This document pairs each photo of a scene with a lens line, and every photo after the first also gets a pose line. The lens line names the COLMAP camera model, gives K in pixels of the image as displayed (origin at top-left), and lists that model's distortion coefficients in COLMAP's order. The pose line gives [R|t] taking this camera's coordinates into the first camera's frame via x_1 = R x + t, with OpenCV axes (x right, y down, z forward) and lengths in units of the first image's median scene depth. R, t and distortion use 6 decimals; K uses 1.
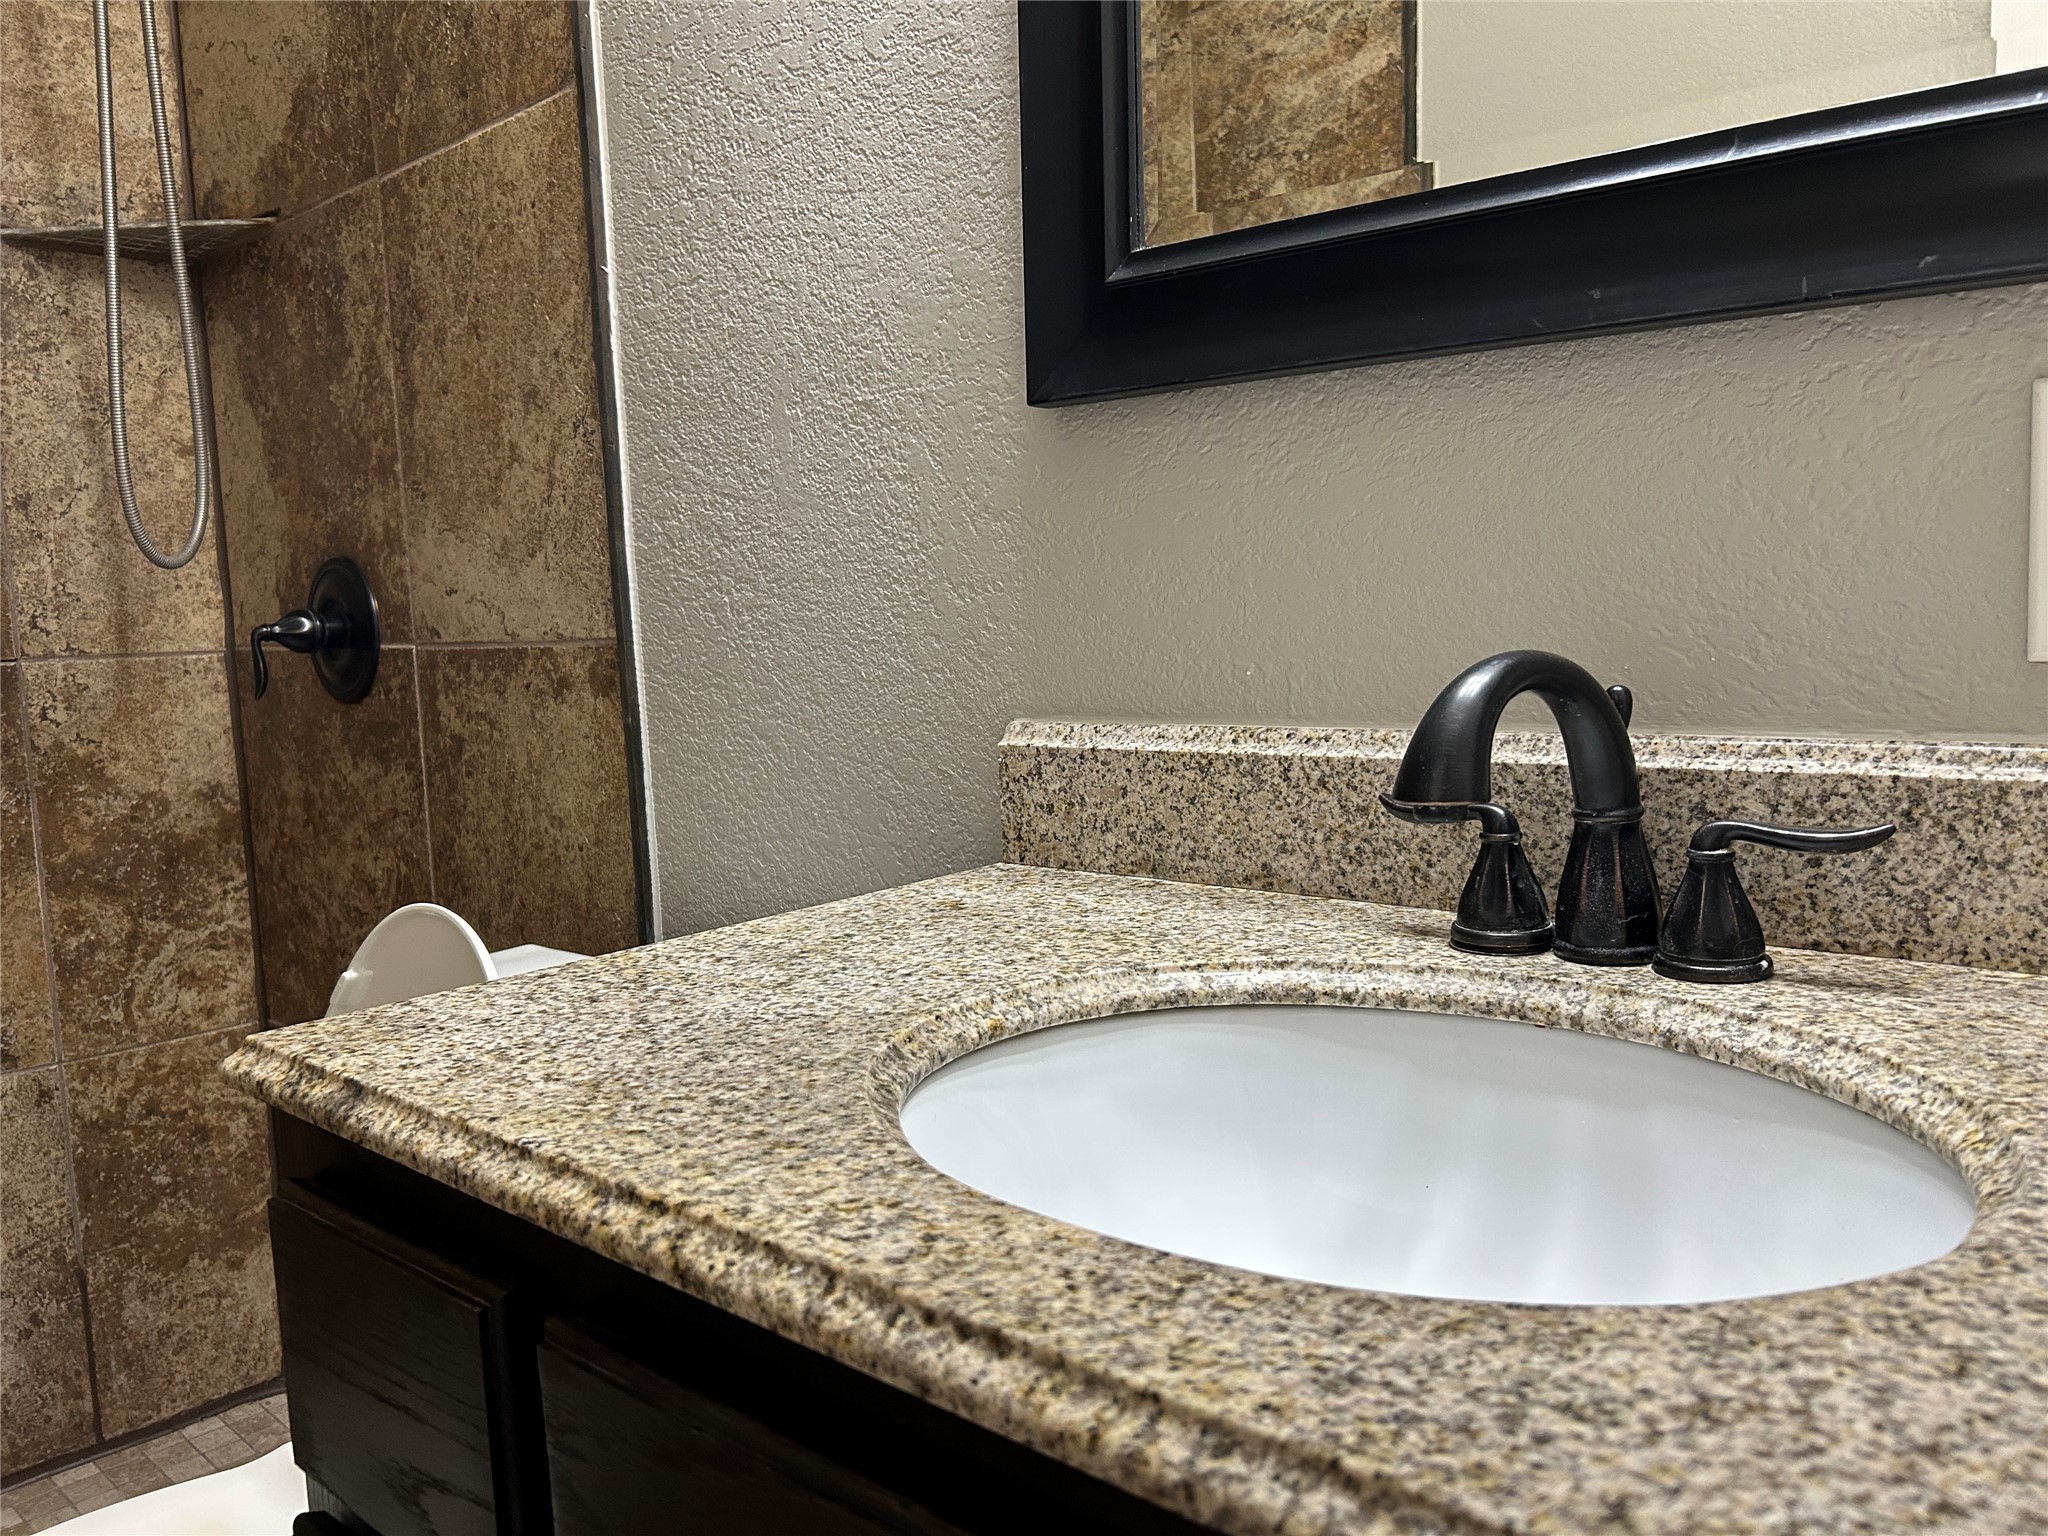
lens RADIAL K [[1527.4, 0, 1027.8], [0, 1527.4, 772.9], [0, 0, 1]] dist [0.027742, -0.033644]
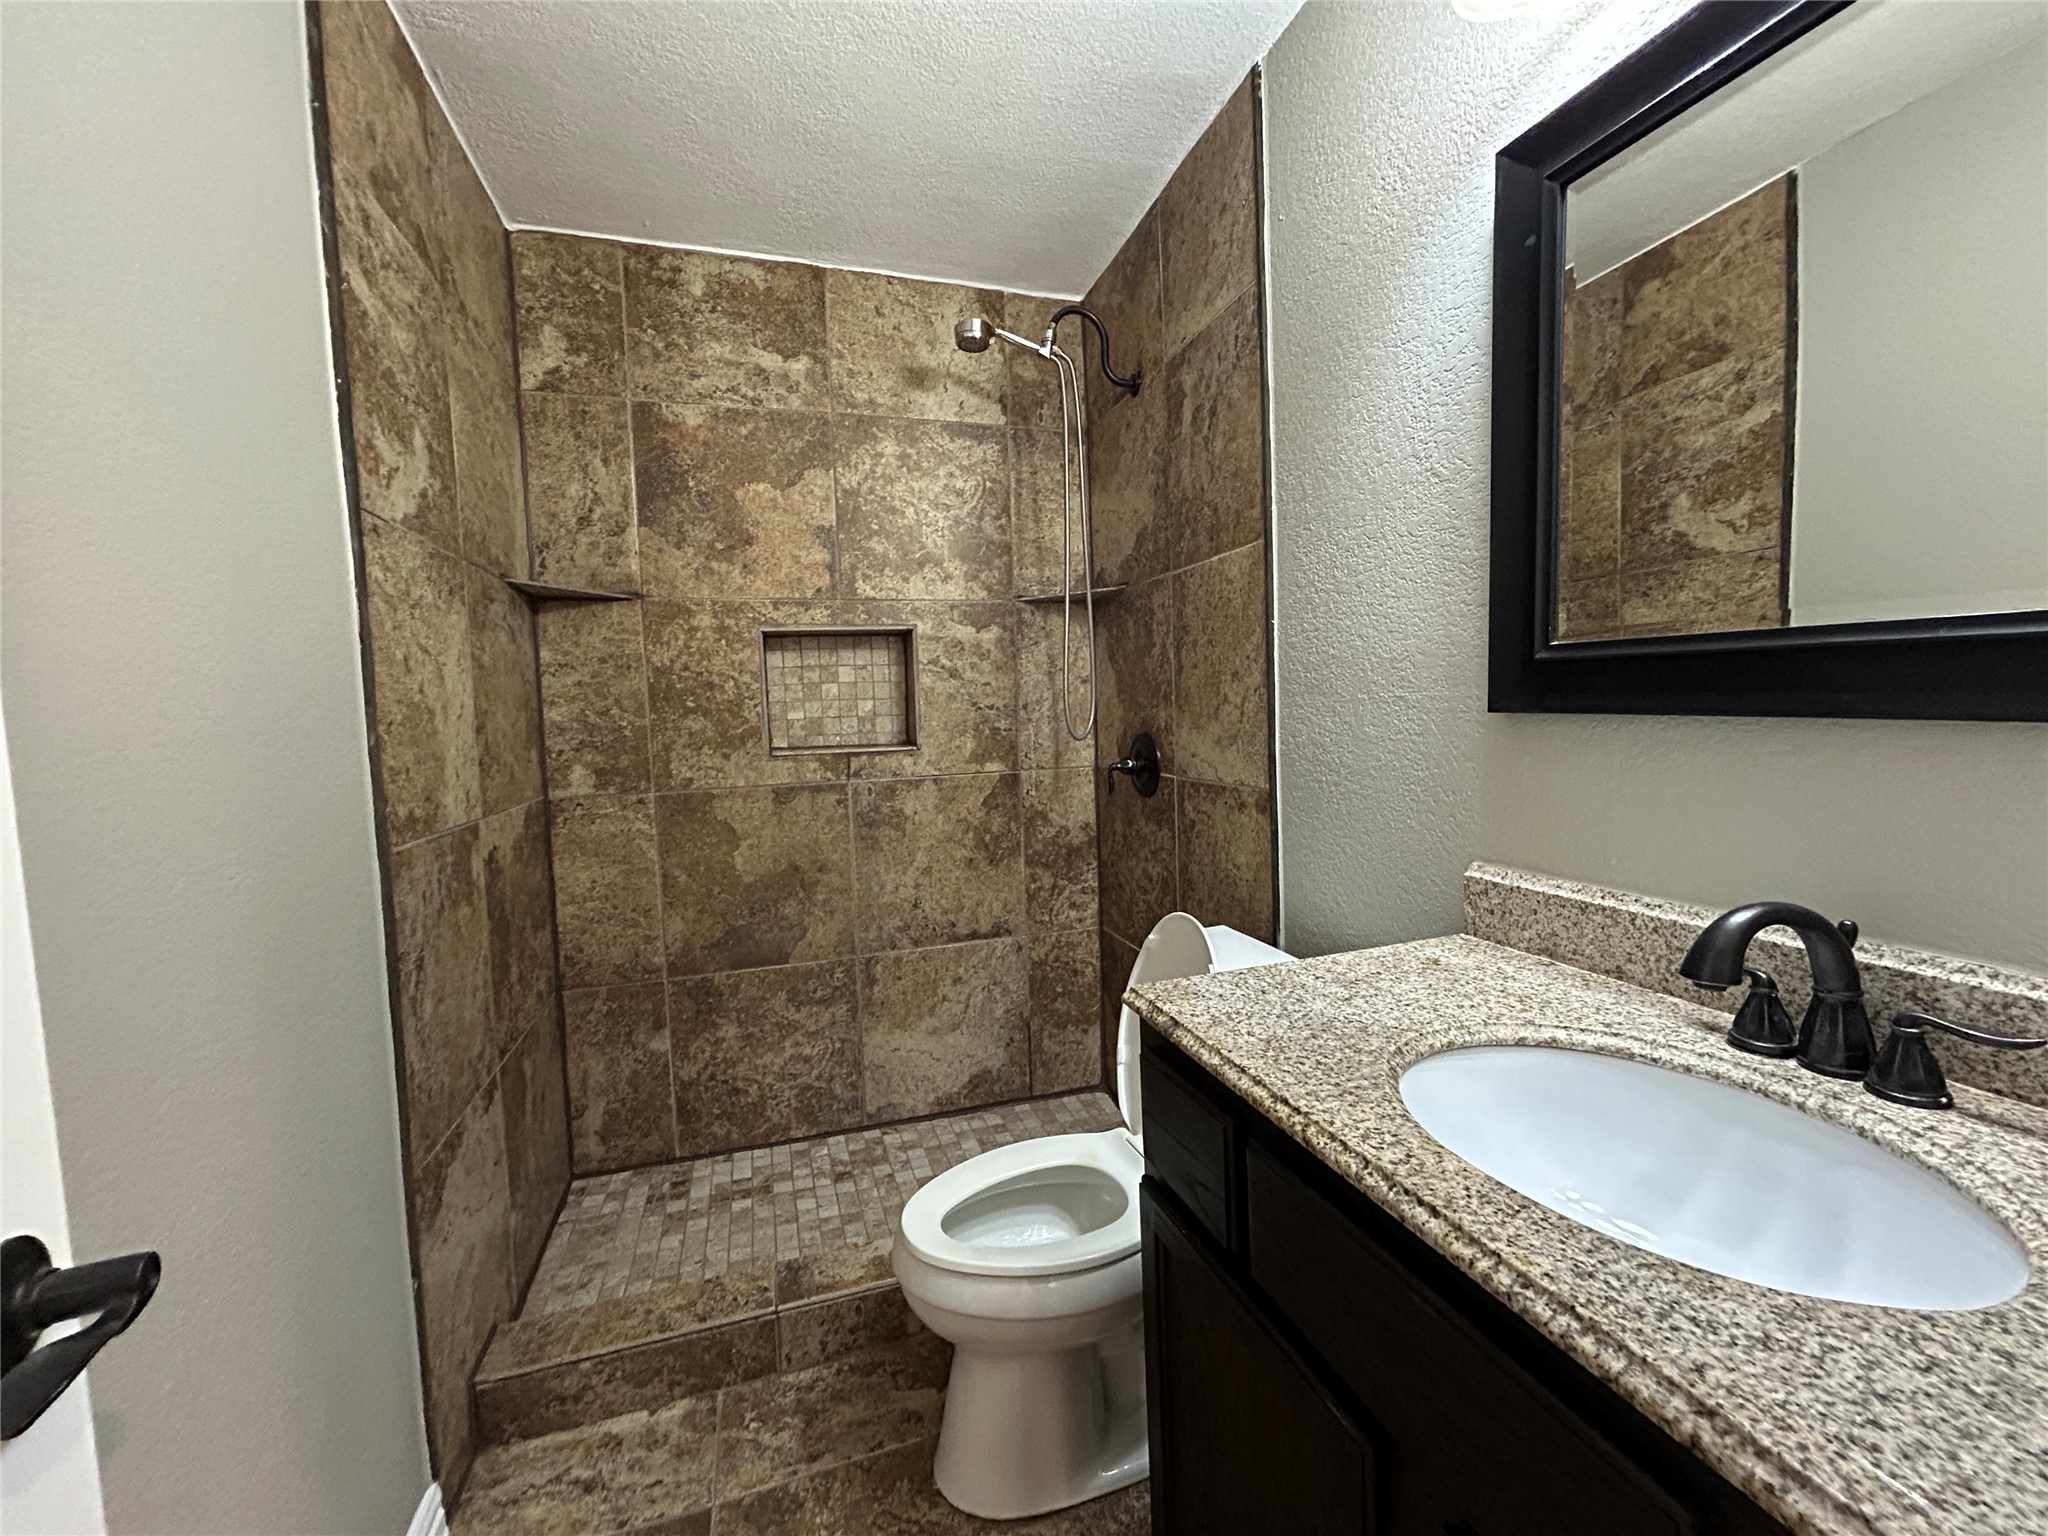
lens RADIAL K [[824.0, 0, 1031.4], [0, 824.0, 764.0], [0, 0, 1]] dist [-0.002456, -0.000325]
pose [[0.866838, 0.040923, -0.496907, 0.023121], [-0.048265, 0.998833, -0.001937, -0.161937], [0.496248, 0.025662, 0.867801, -0.263115]]
